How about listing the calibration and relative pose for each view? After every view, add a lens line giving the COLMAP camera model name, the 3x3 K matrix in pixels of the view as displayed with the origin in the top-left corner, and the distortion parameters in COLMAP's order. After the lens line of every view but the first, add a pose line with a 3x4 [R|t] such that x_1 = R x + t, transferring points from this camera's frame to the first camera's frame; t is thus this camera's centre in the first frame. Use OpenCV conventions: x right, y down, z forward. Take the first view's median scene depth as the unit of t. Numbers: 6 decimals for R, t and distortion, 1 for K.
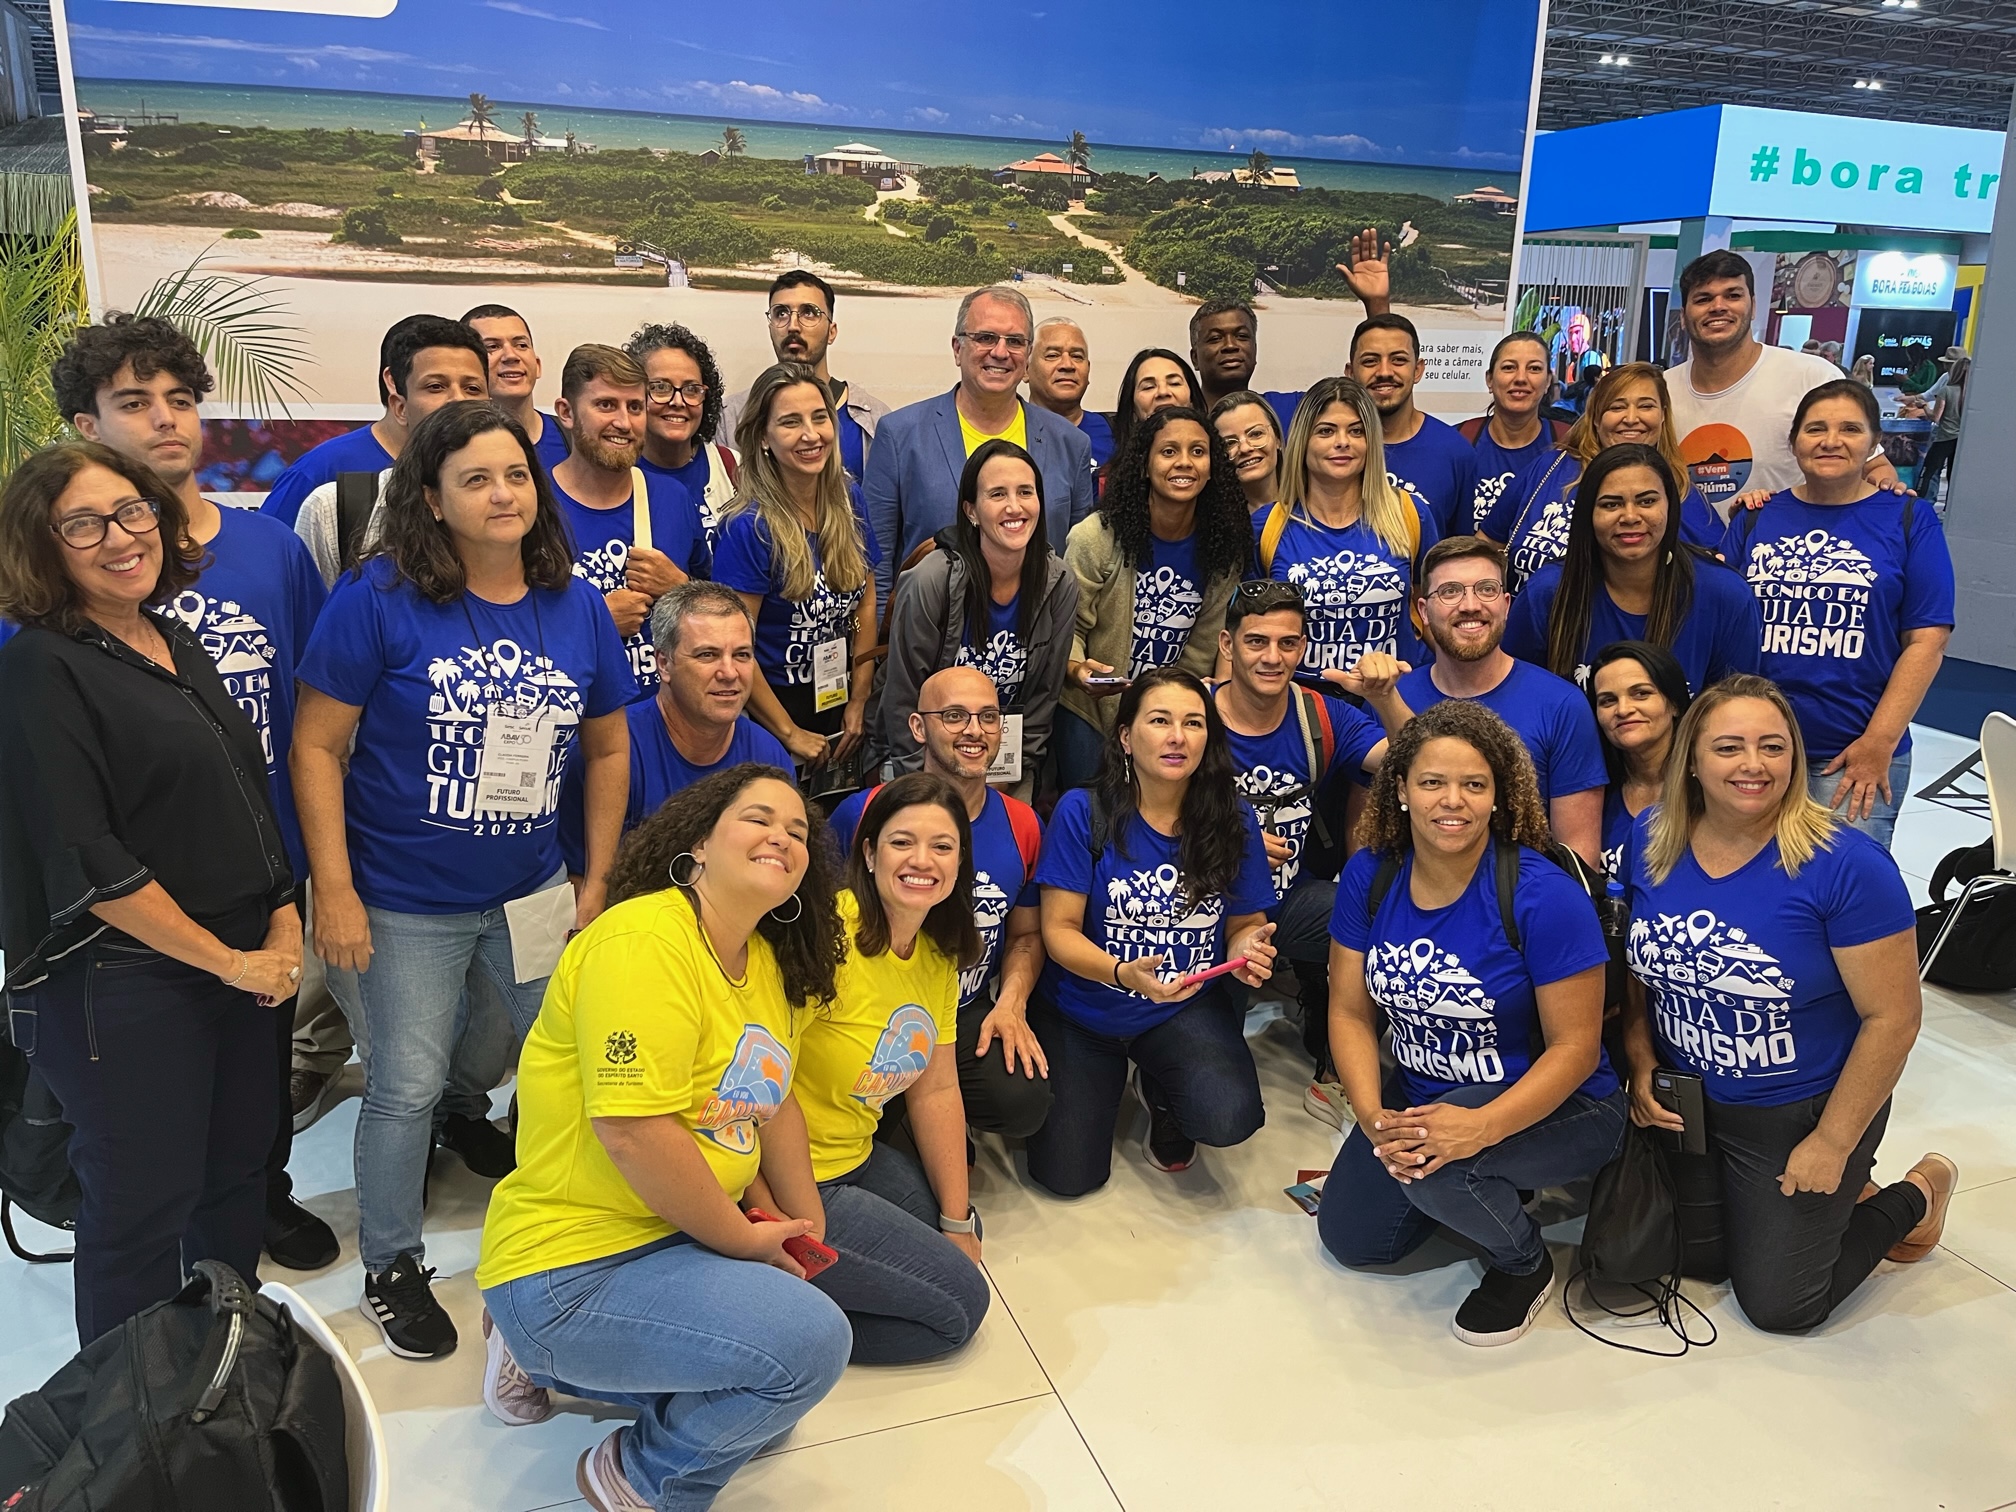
lens RADIAL K [[1530.0, 0, 997.1], [0, 1530.0, 785.9], [0, 0, 1]] dist [0.026951, -0.038200]
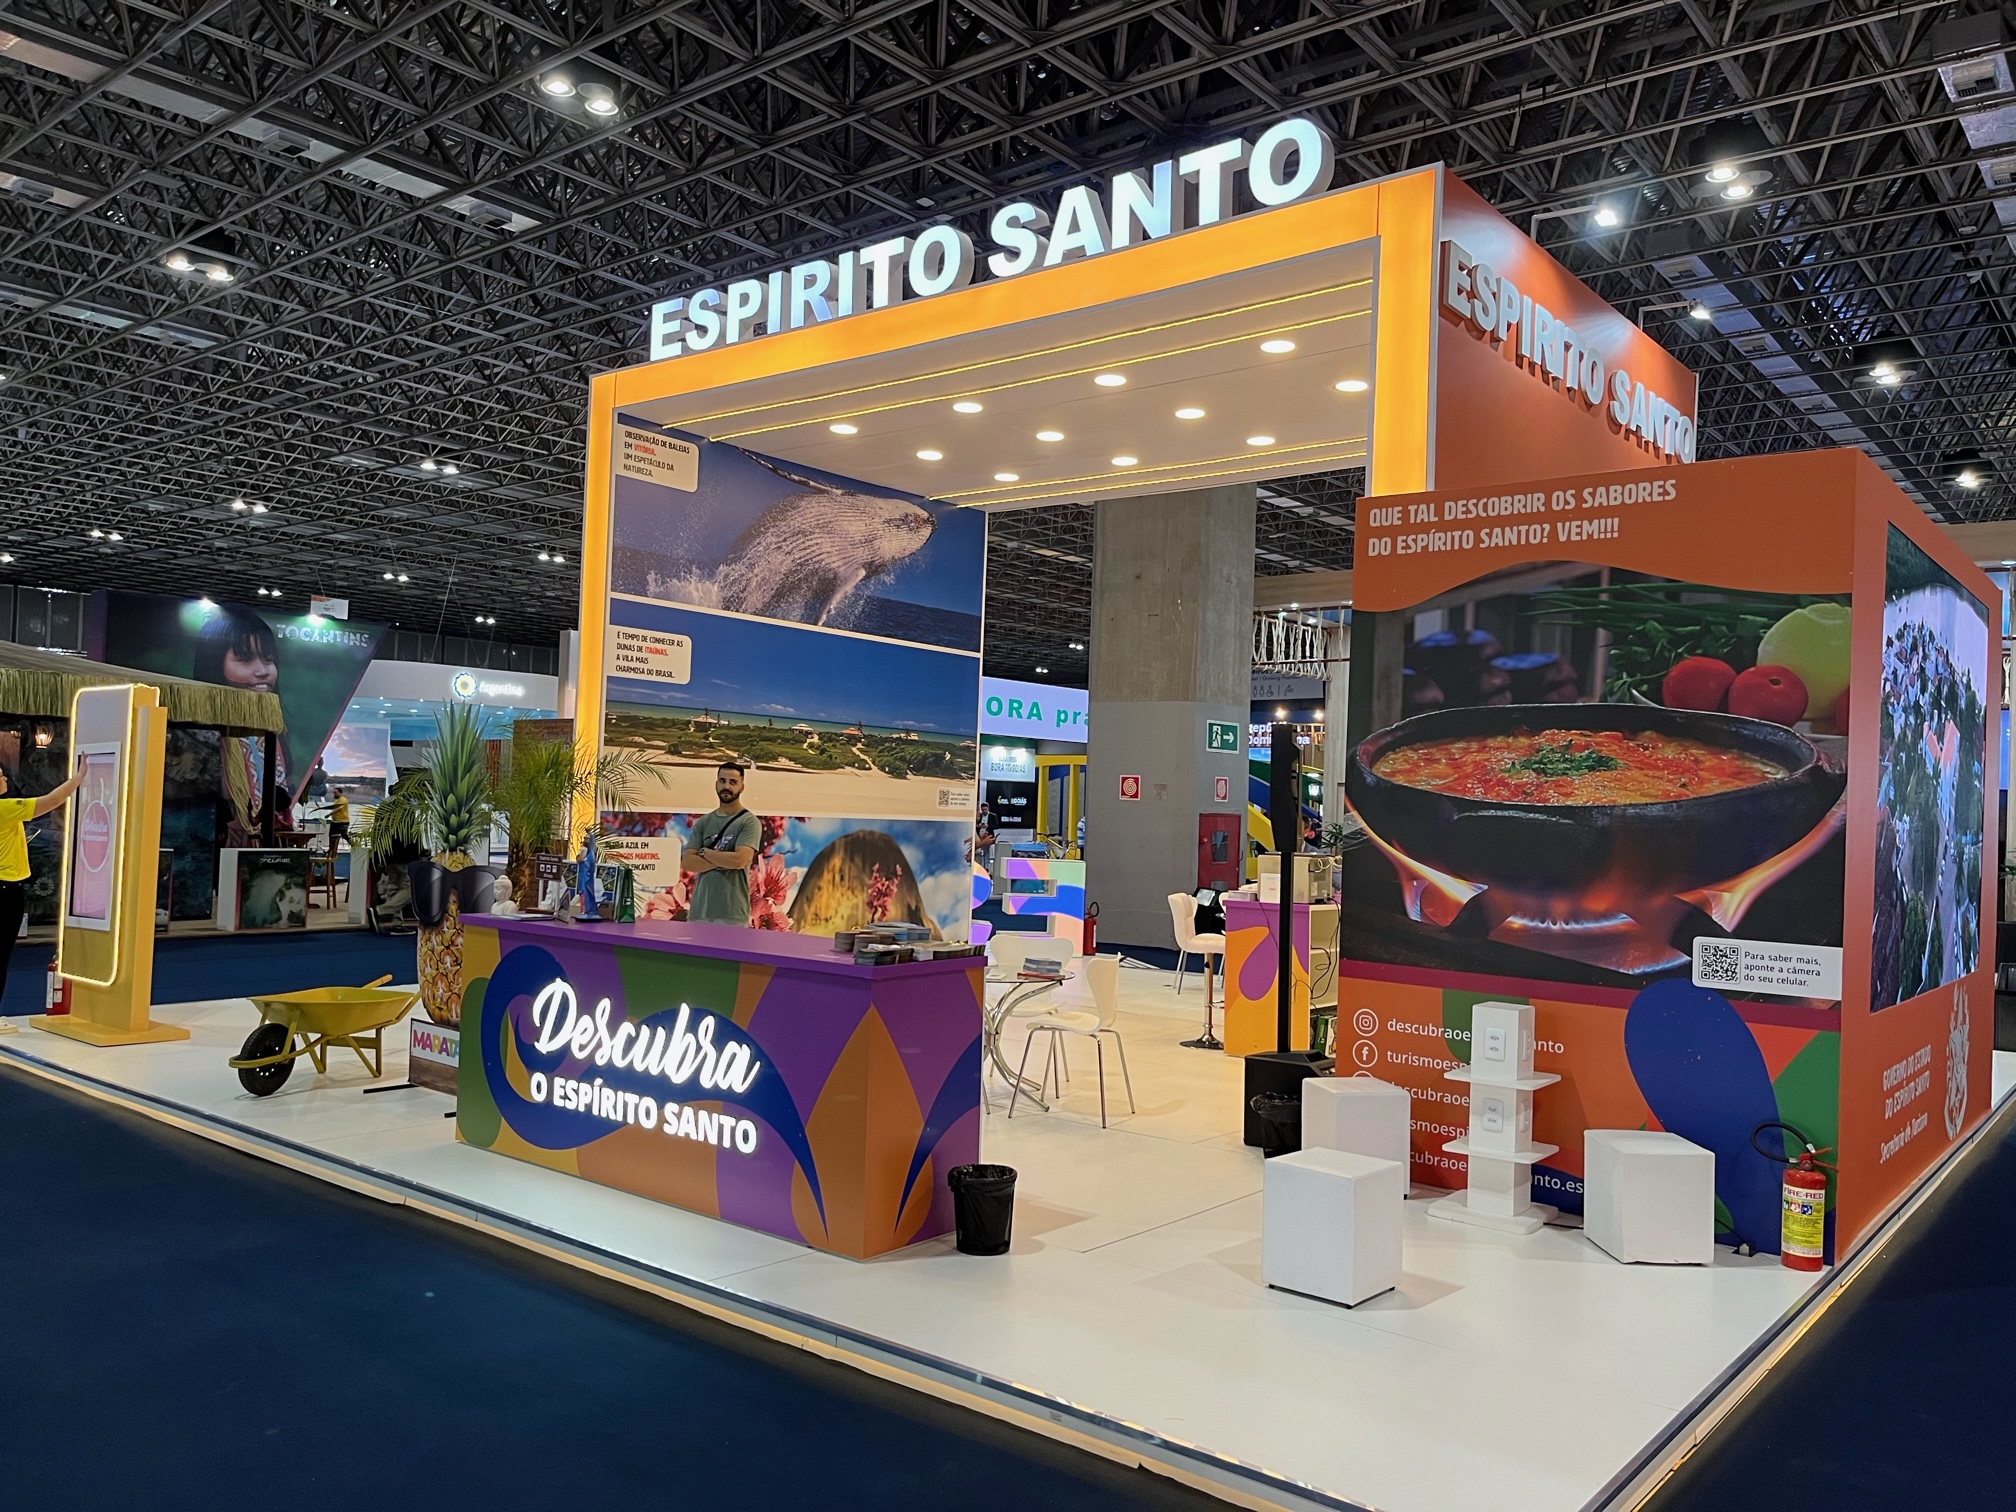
lens RADIAL K [[1530.0, 0, 1007.9], [0, 1530.0, 755.0], [0, 0, 1]] dist [0.026951, -0.038200]
pose [[0.851501, 0.025804, 0.523718, -1.279418], [0.136378, 0.953517, -0.268714, 0.478231], [-0.506308, 0.300234, 0.808401, -1.544558]]
